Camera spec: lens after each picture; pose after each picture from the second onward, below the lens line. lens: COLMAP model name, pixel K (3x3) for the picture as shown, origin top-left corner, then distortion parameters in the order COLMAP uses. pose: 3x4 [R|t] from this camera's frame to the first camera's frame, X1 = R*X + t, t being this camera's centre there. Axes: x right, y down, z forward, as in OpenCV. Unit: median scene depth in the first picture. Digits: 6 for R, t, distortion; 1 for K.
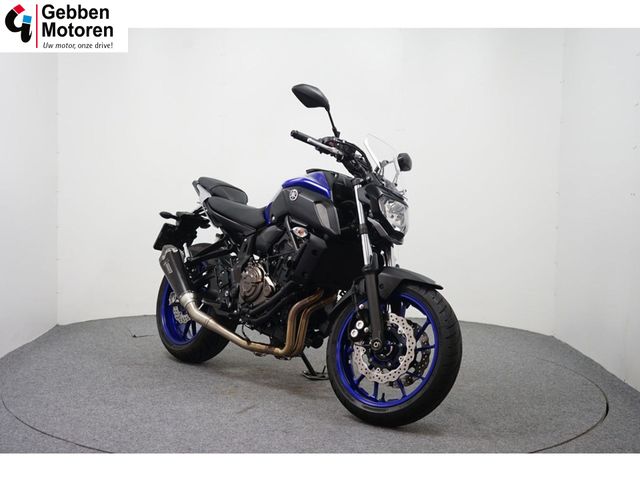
lens RADIAL K [[876.5, 0, 320.0], [0, 876.5, 240.0], [0, 0, 1]] dist [0.001088, -0.003072]
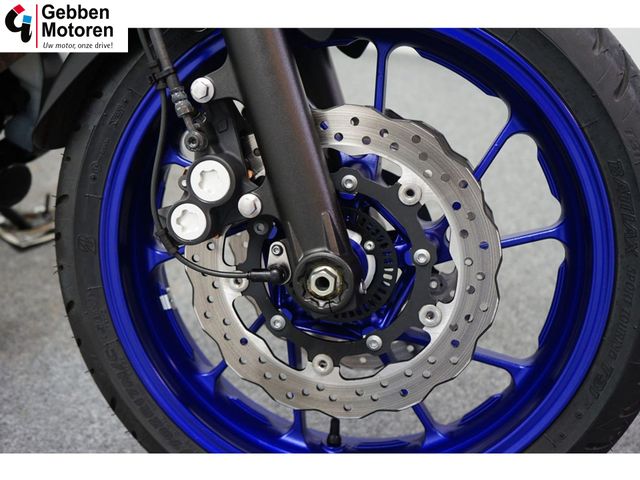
lens RADIAL K [[700.8, 0, 320.0], [0, 700.8, 240.0], [0, 0, 1]] dist [-0.004805, -0.006867]
pose [[0.905320, -0.221340, 0.362498, 0.005133], [0.028358, 0.883072, 0.468379, 0.028991], [-0.423783, -0.413753, 0.805740, 0.767111]]
